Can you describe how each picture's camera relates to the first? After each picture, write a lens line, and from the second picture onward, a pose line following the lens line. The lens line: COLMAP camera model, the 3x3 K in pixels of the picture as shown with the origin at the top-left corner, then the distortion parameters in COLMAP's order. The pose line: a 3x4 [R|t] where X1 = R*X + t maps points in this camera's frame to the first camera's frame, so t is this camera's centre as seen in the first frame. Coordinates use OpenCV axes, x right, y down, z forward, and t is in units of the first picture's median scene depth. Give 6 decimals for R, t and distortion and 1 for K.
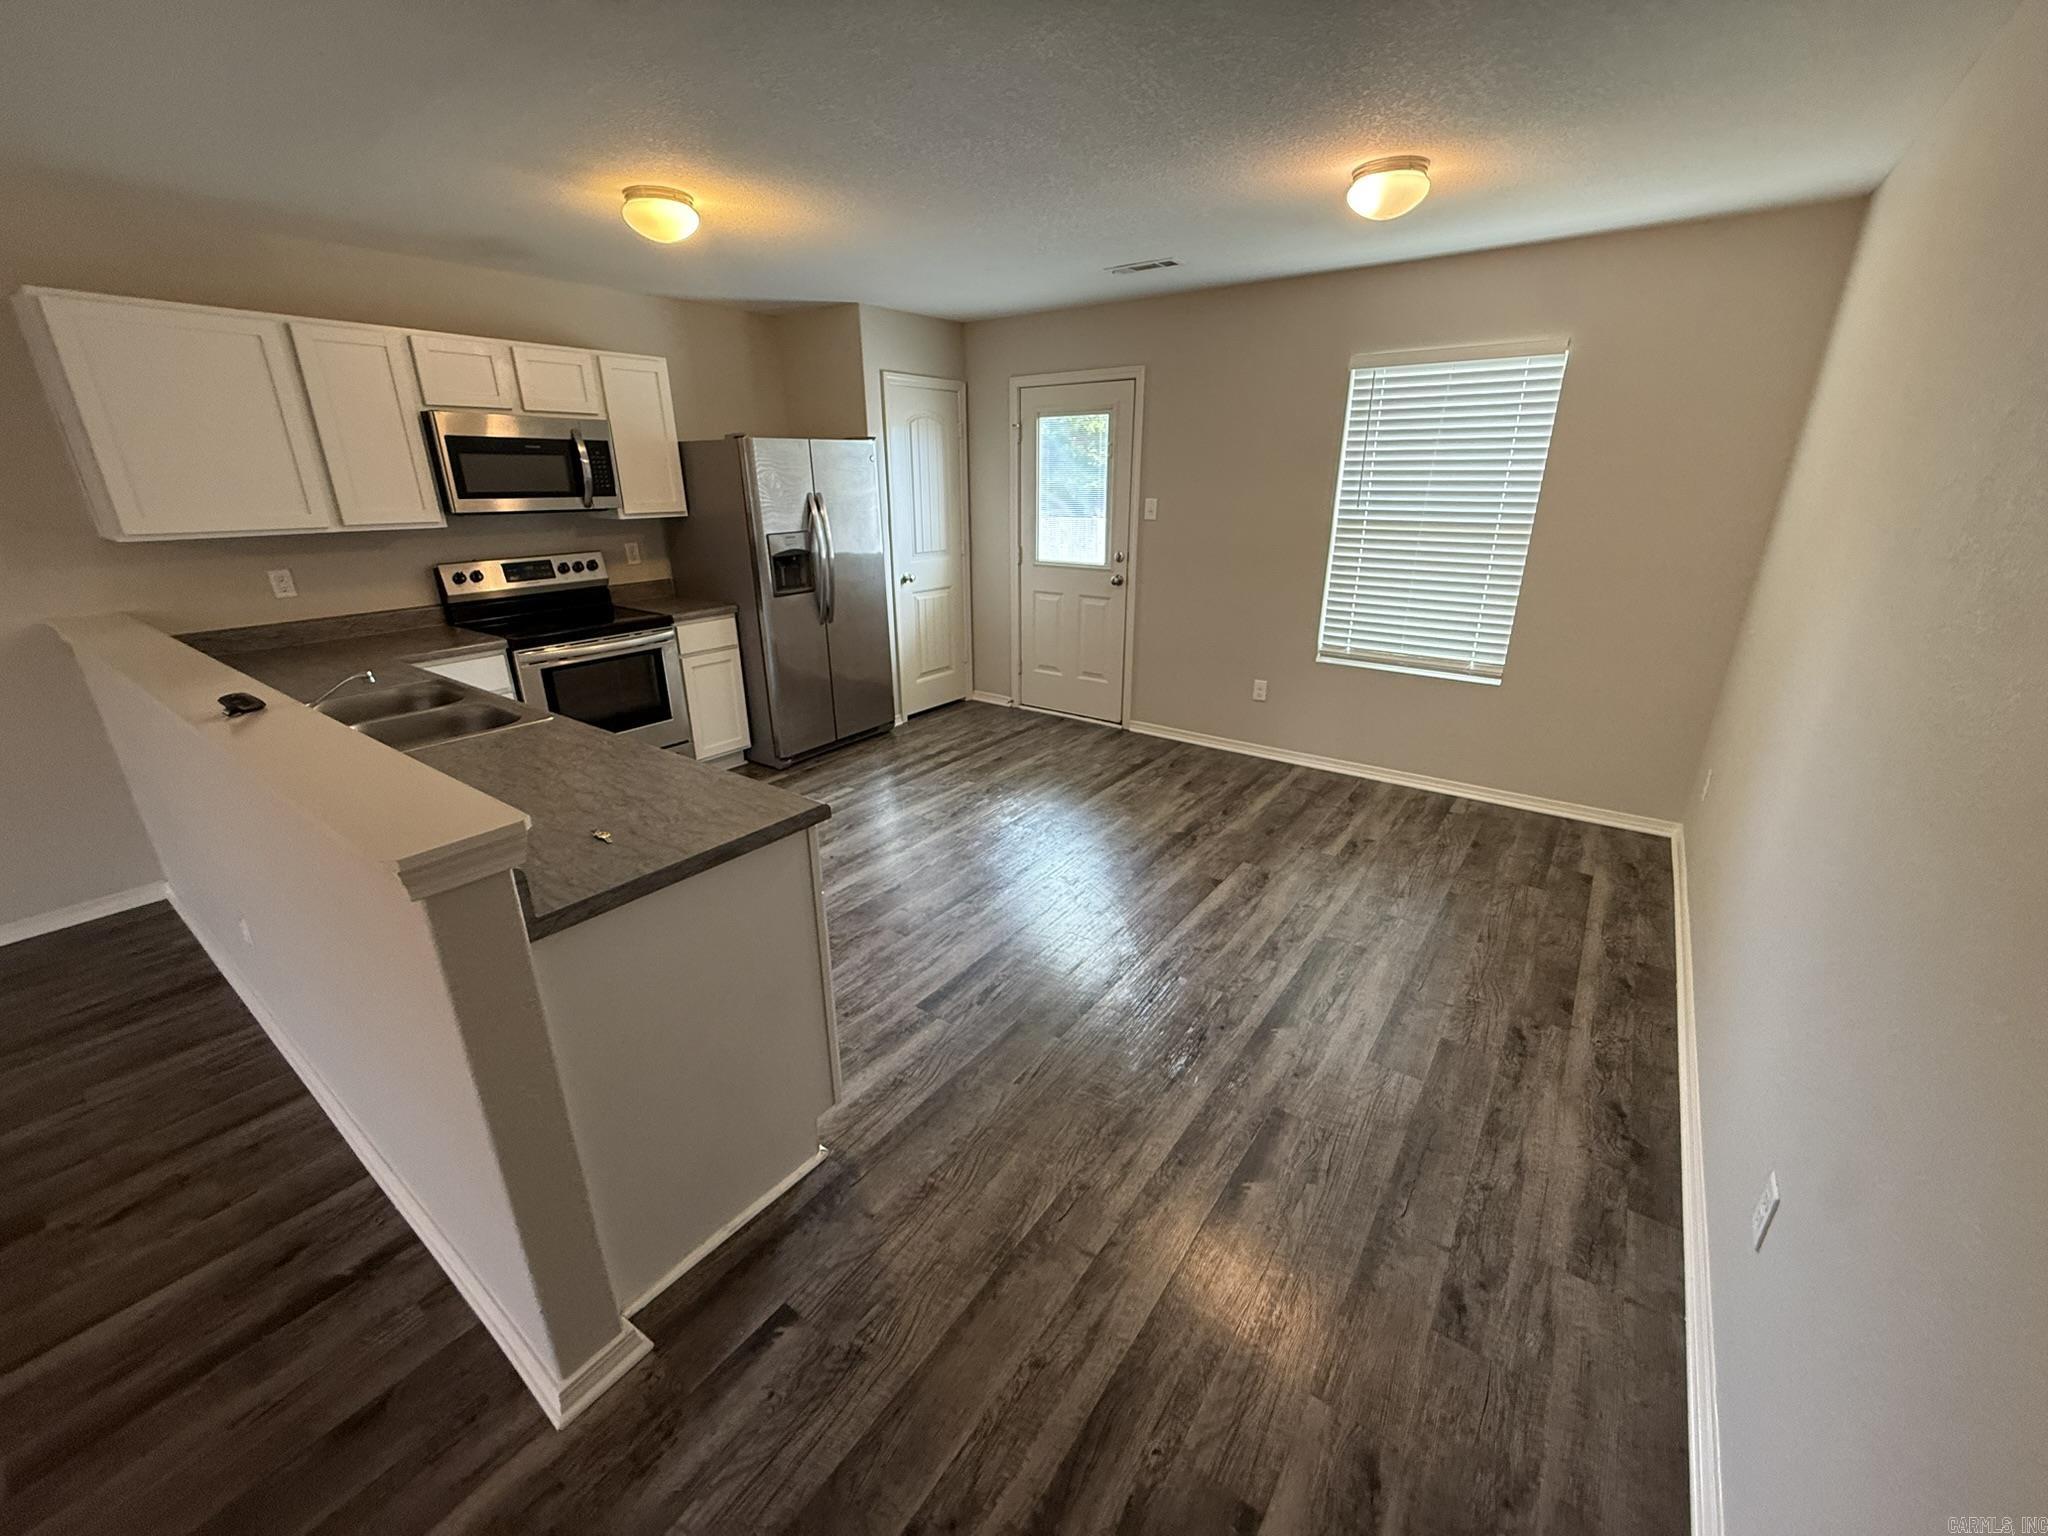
lens RADIAL K [[814.9, 0, 1020.0], [0, 814.9, 769.6], [0, 0, 1]] dist [-0.001418, 0.000170]
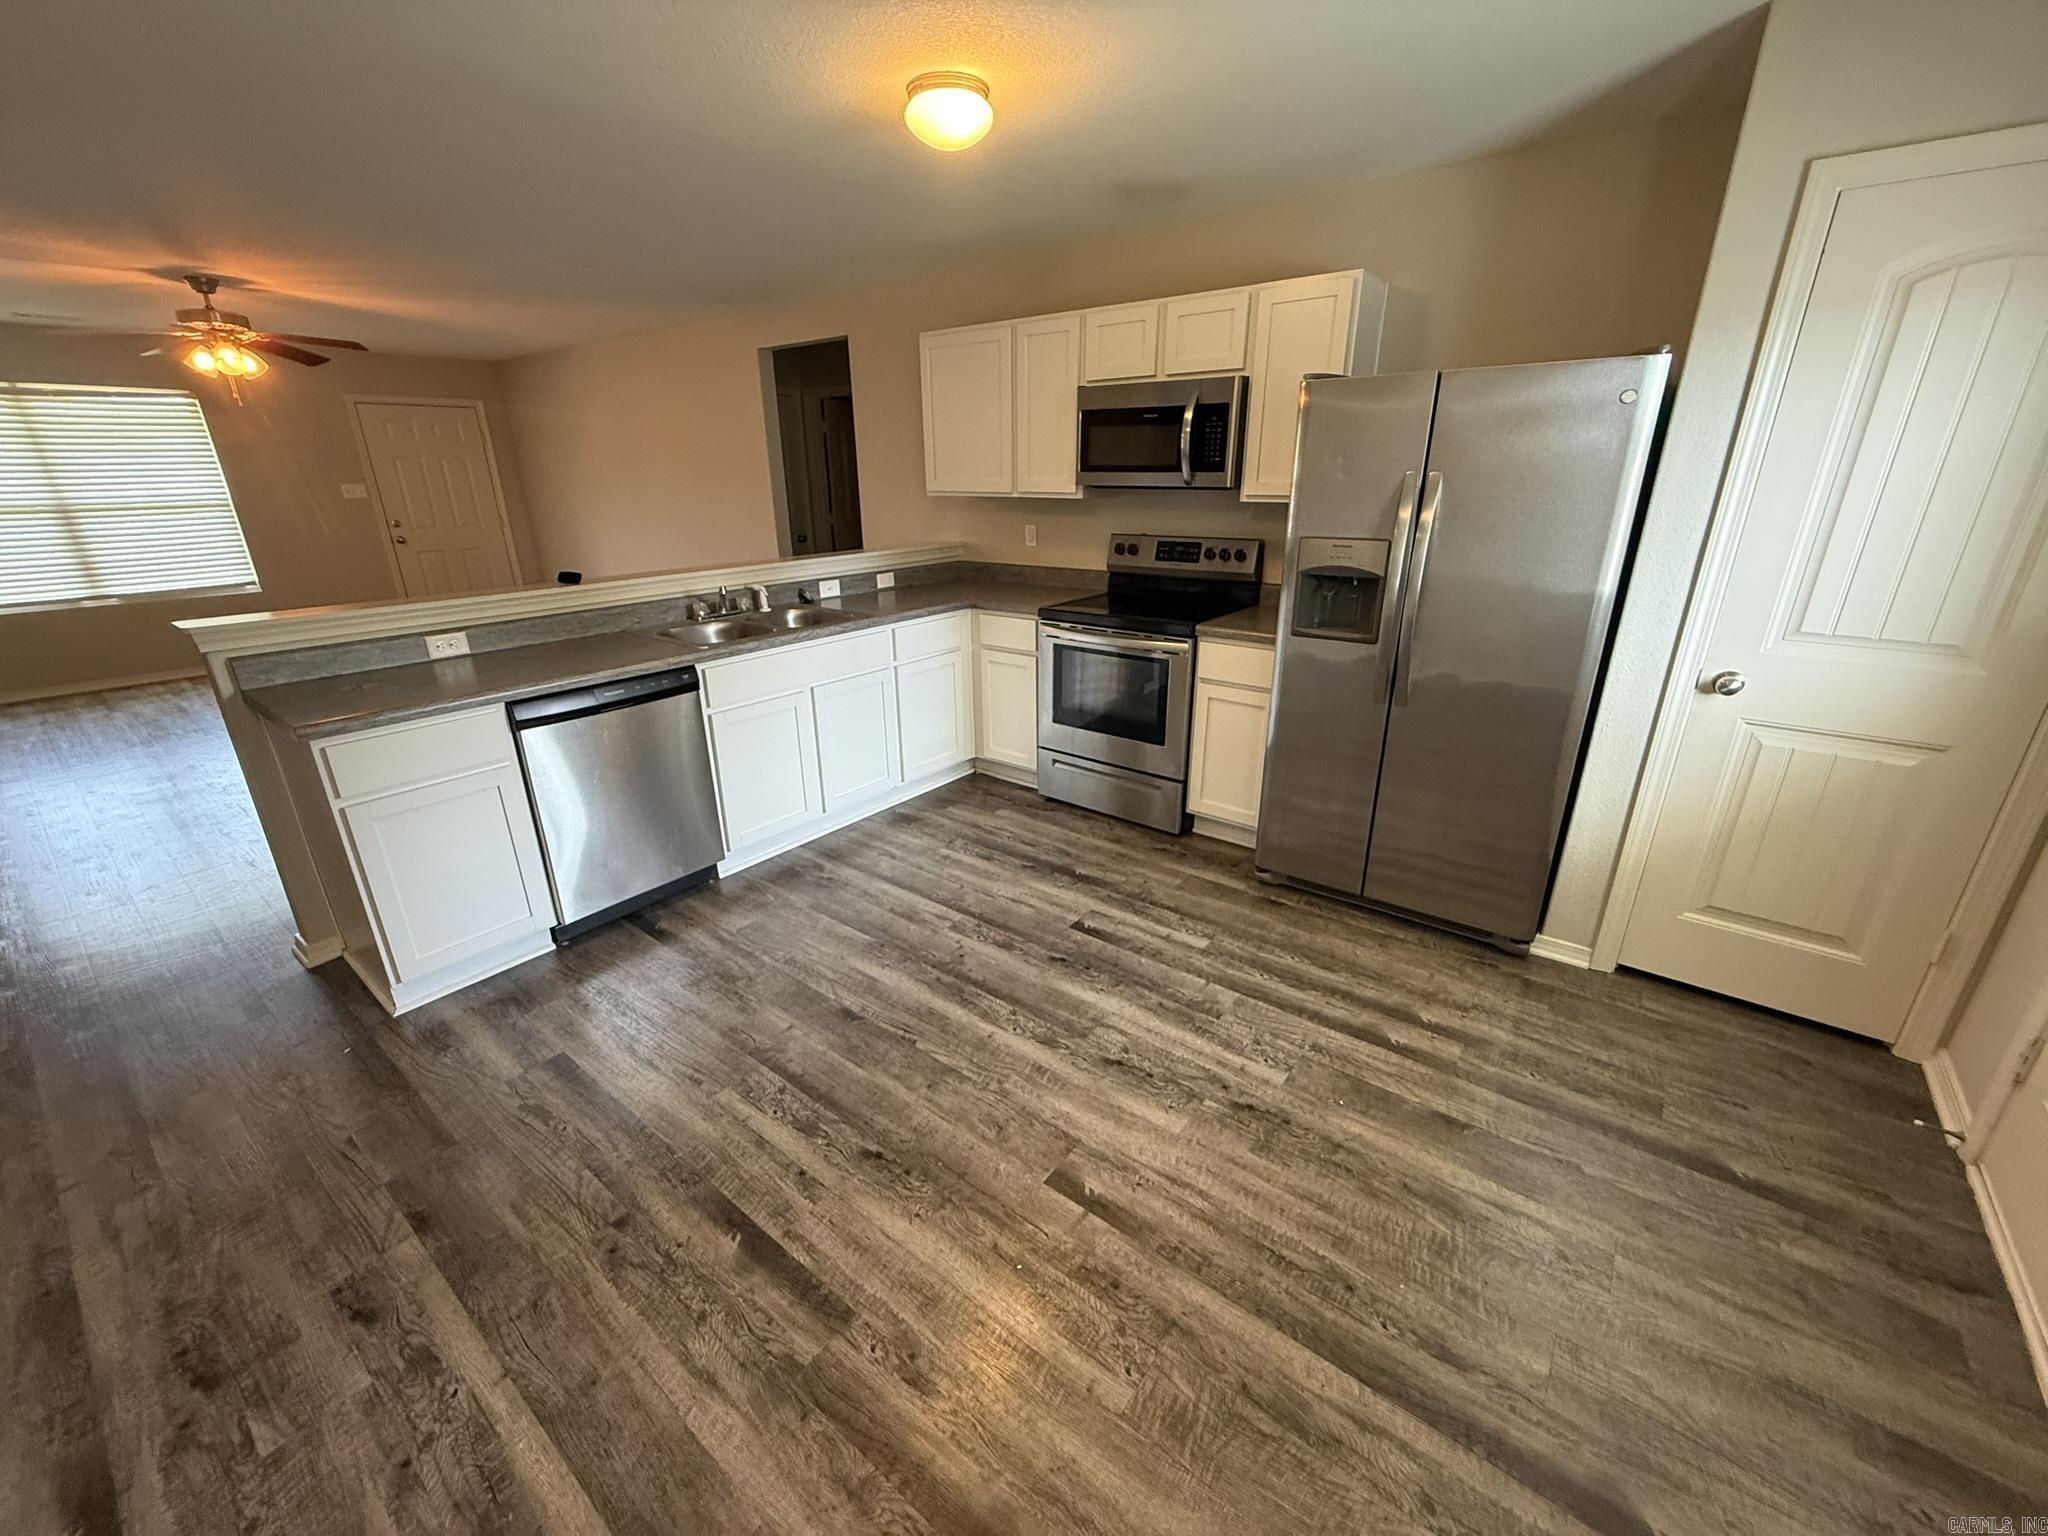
lens RADIAL K [[814.9, 0, 1020.0], [0, 814.9, 769.6], [0, 0, 1]] dist [-0.001418, 0.000170]
pose [[-0.036308, 0.352165, -0.935234, 0.337080], [-0.333869, 0.877803, 0.343501, -0.263229], [0.941920, 0.324717, 0.085705, 0.767271]]
